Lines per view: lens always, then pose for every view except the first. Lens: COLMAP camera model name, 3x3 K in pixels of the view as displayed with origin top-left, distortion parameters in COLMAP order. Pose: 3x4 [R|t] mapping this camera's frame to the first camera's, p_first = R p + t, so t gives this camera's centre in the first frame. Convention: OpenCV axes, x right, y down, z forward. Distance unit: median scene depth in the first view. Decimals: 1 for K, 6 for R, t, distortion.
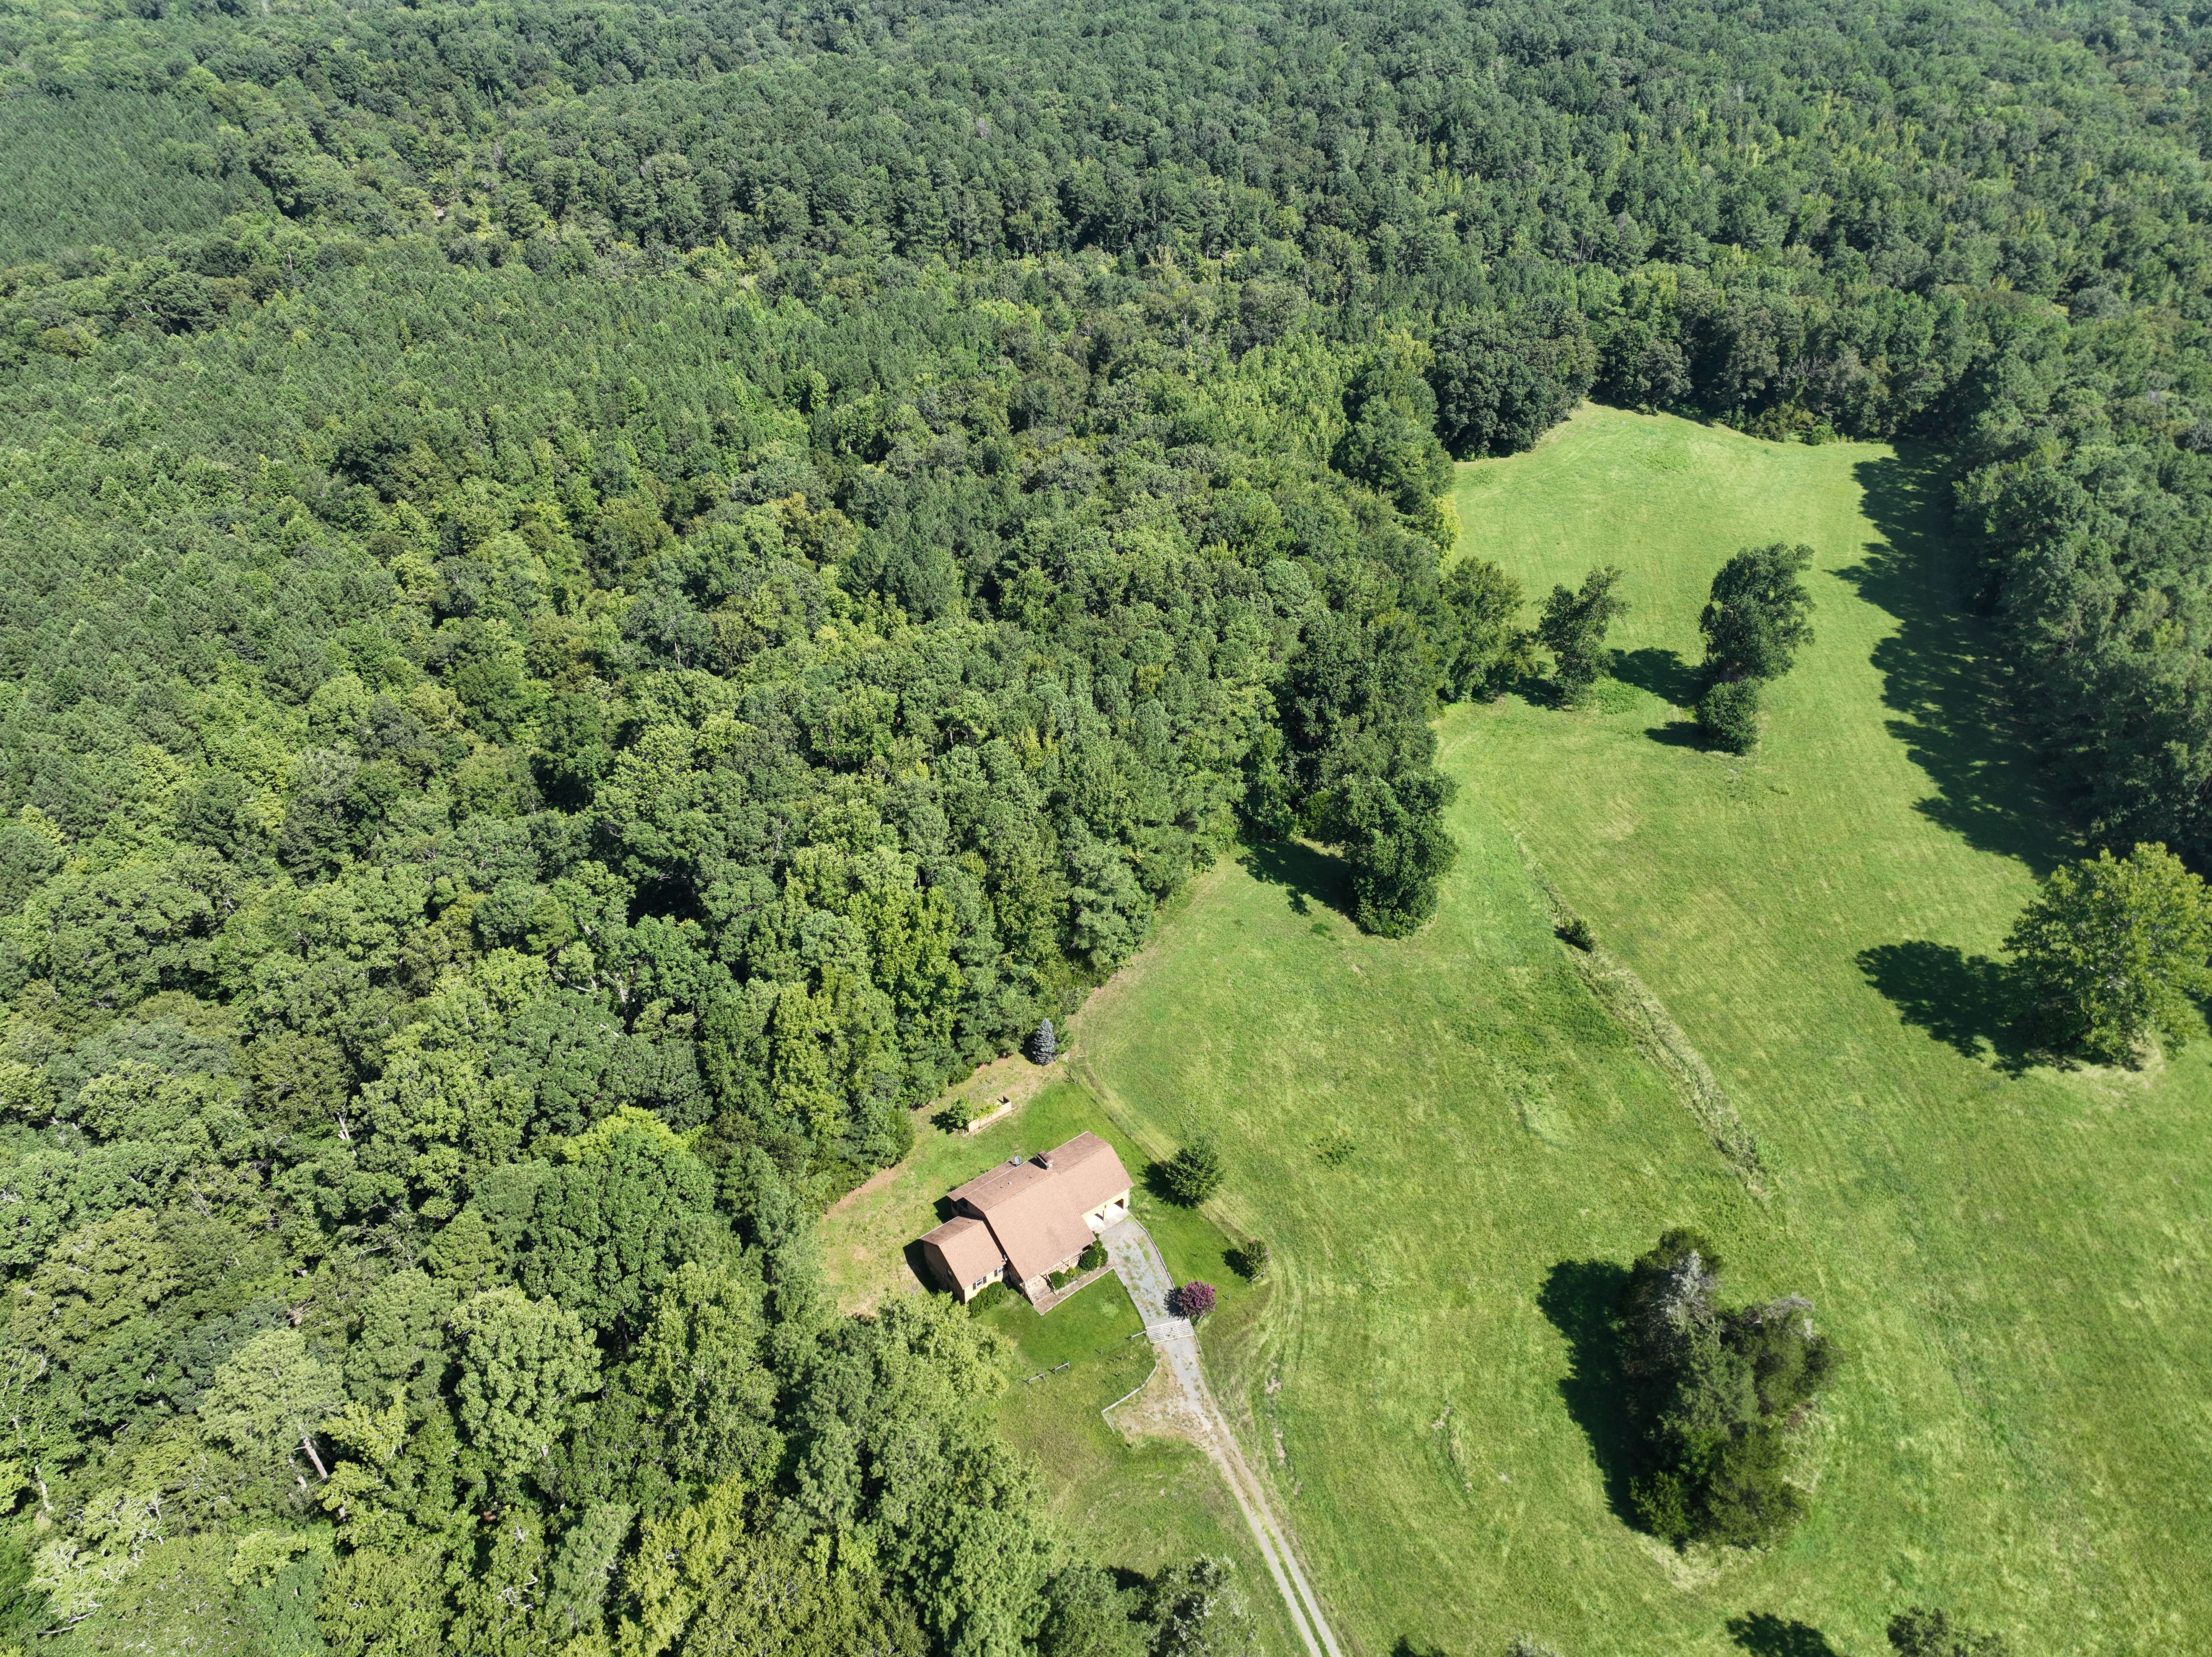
lens RADIAL K [[1560.1, 0, 1101.7], [0, 1560.1, 849.0], [0, 0, 1]] dist [-0.005753, 0.025834]
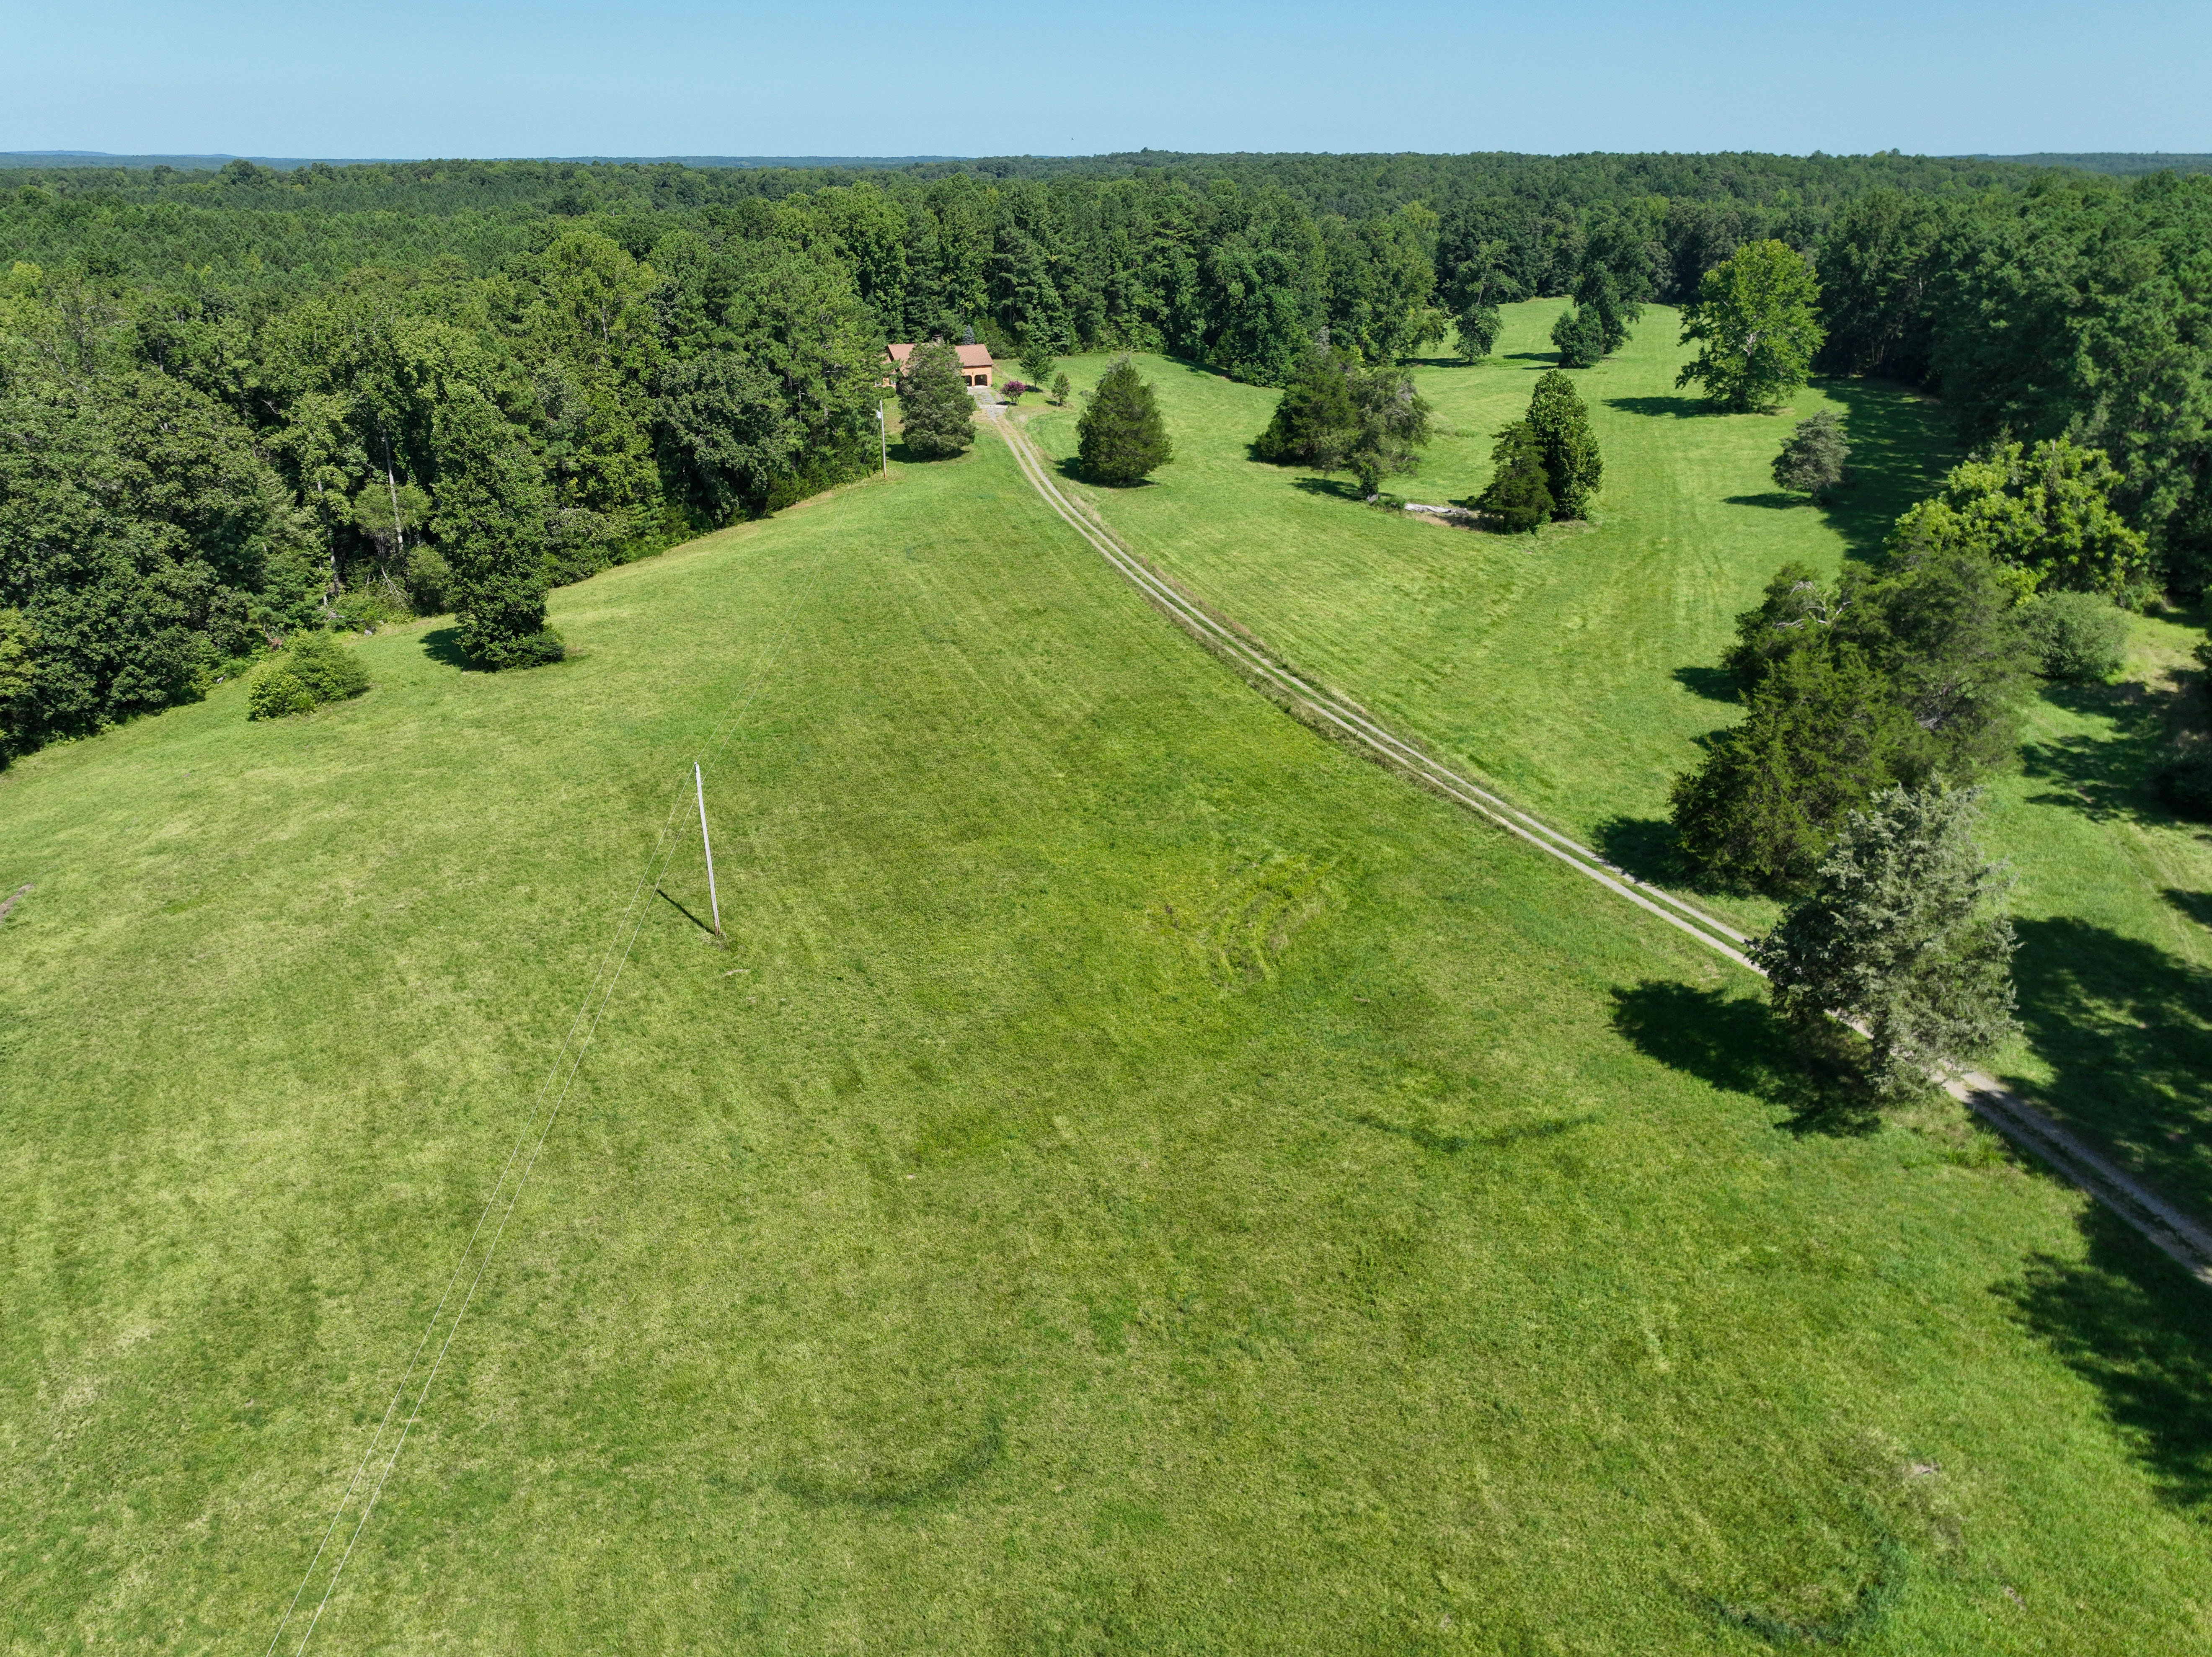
lens RADIAL K [[1560.1, 0, 1093.6], [0, 1560.1, 819.7], [0, 0, 1]] dist [-0.005753, 0.025834]
pose [[0.981588, 0.077138, -0.174743, 0.214127], [-0.112000, 0.973495, -0.199409, 0.482542], [0.154729, 0.215308, 0.964210, -0.174515]]
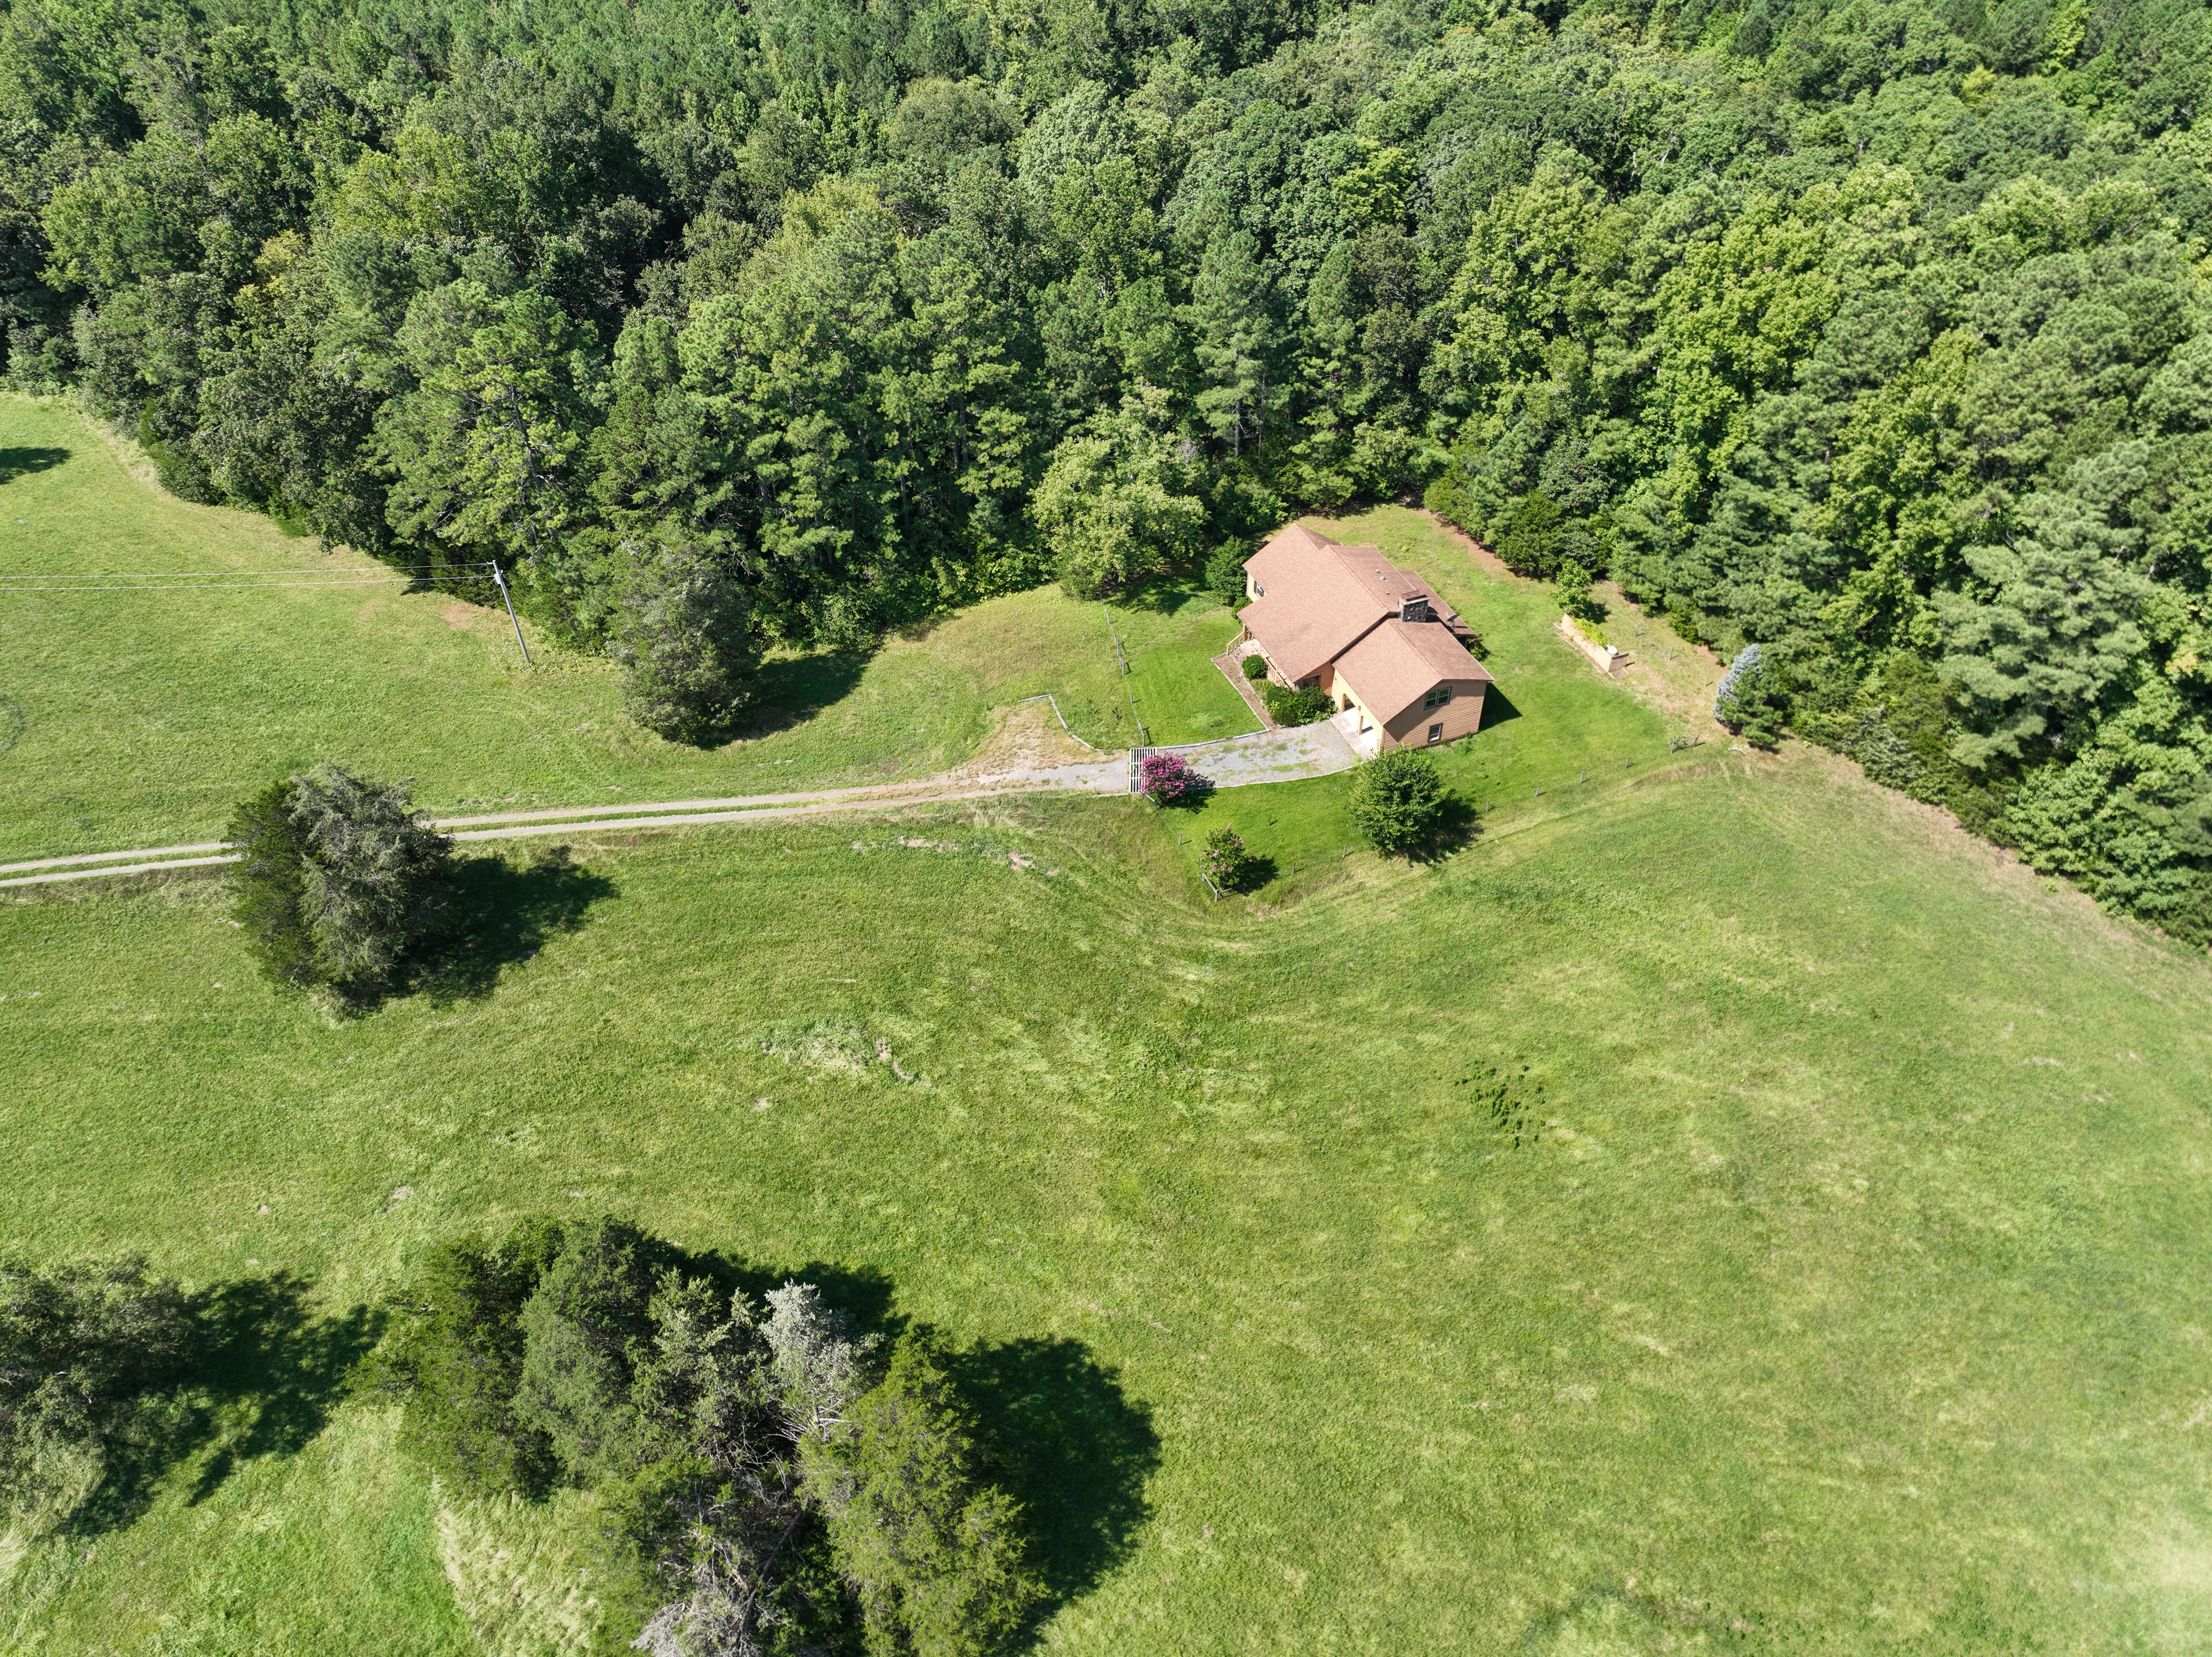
lens RADIAL K [[1560.1, 0, 1101.5], [0, 1560.1, 834.3], [0, 0, 1]] dist [-0.005753, 0.025834]
pose [[-0.290631, 0.643733, -0.707914, 0.266595], [-0.538092, 0.501814, 0.677230, -0.061720], [0.791196, 0.577746, 0.200544, 0.421668]]
